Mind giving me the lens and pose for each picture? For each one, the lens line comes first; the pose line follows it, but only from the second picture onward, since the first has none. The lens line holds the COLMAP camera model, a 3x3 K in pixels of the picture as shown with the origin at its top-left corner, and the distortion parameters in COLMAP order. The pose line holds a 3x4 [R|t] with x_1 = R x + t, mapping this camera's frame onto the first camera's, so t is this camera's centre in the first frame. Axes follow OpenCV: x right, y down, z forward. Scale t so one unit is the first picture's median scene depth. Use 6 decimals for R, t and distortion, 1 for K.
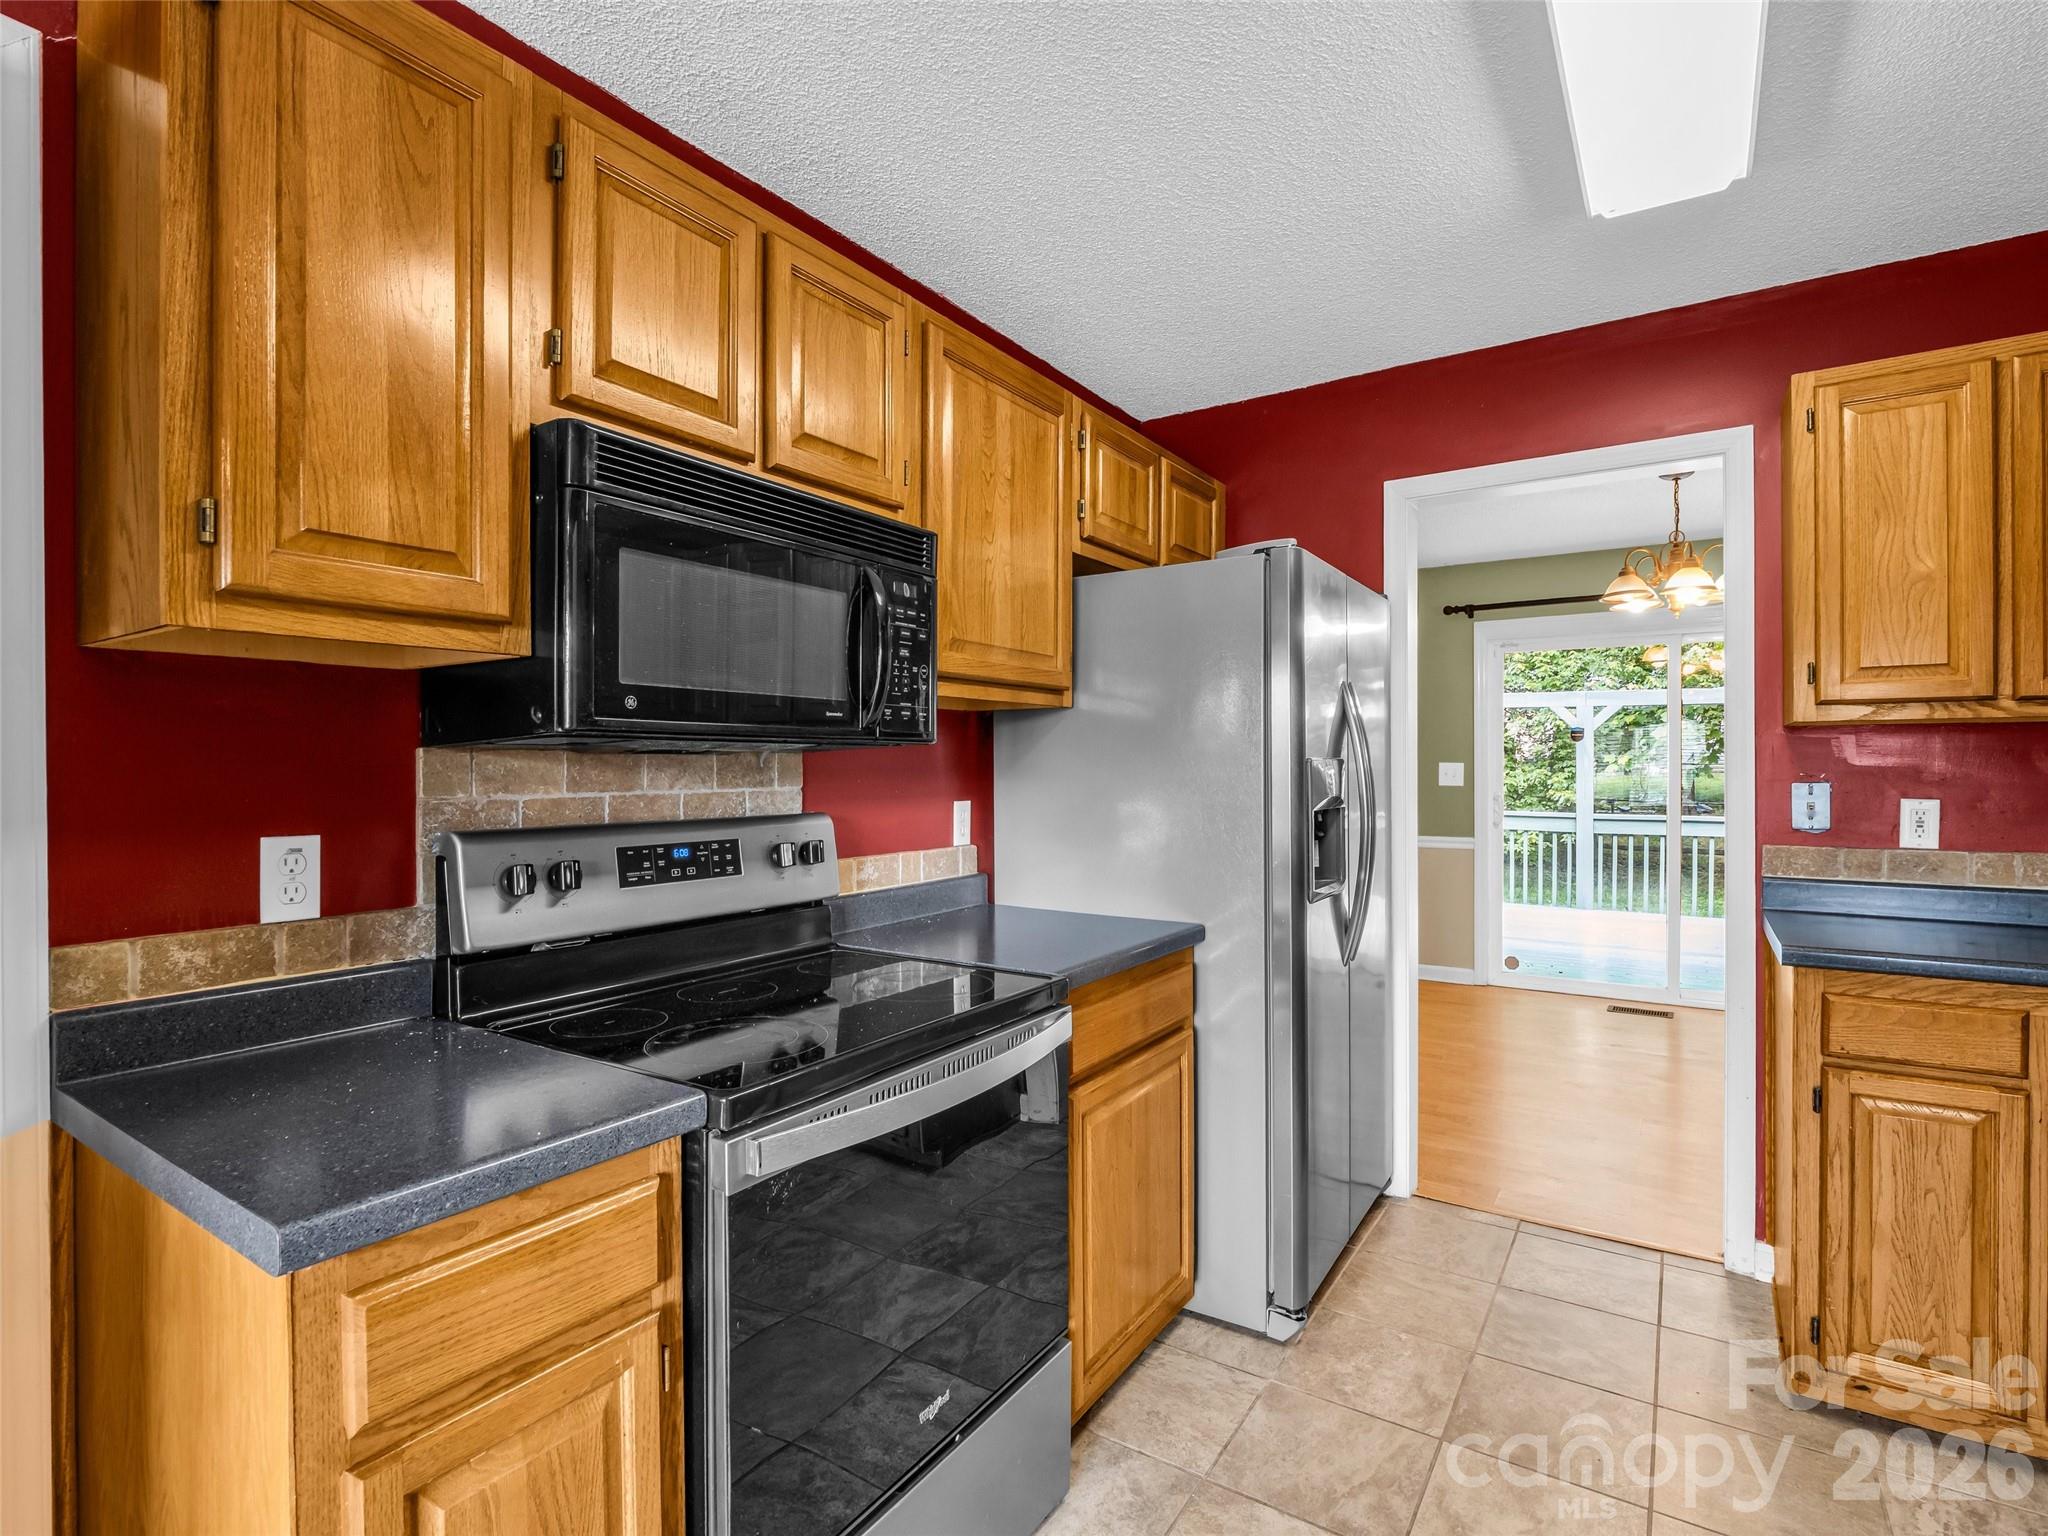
lens RADIAL K [[1008.4, 0, 1014.2], [0, 1008.4, 766.5], [0, 0, 1]] dist [-0.008807, -0.001699]
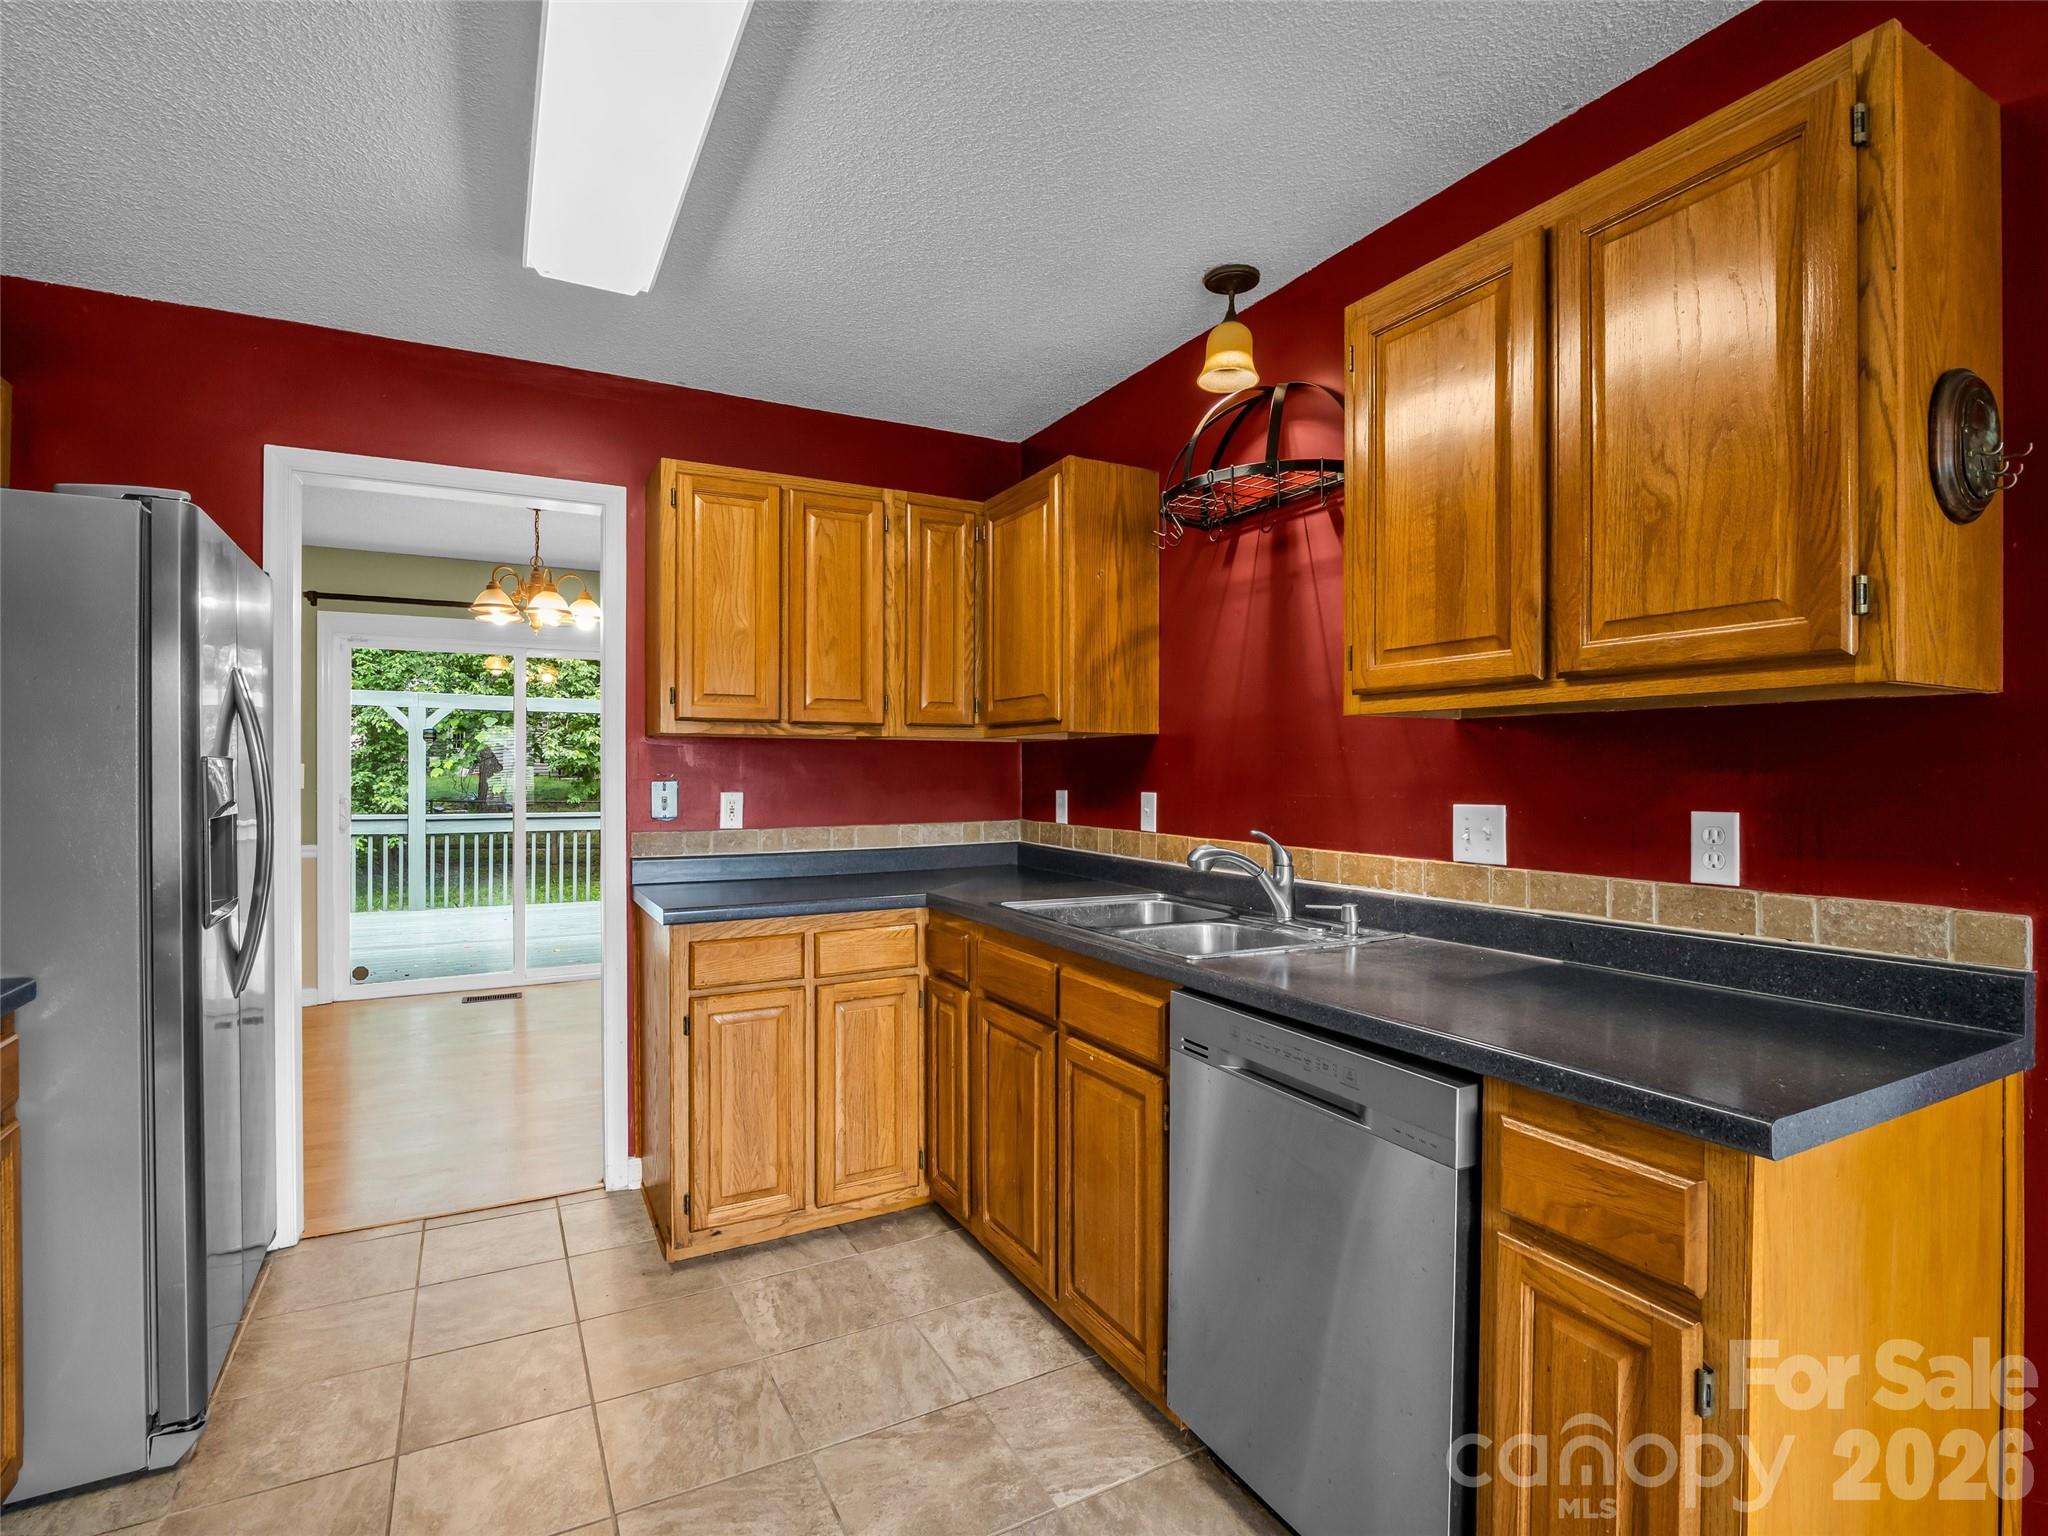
lens RADIAL K [[1008.4, 0, 1014.2], [0, 1008.4, 766.5], [0, 0, 1]] dist [-0.008807, -0.001699]
pose [[0.474422, 0.004901, 0.880284, -0.118093], [-0.003502, 0.999987, -0.003680, 0.000566], [-0.880291, -0.001337, 0.474433, 0.006971]]
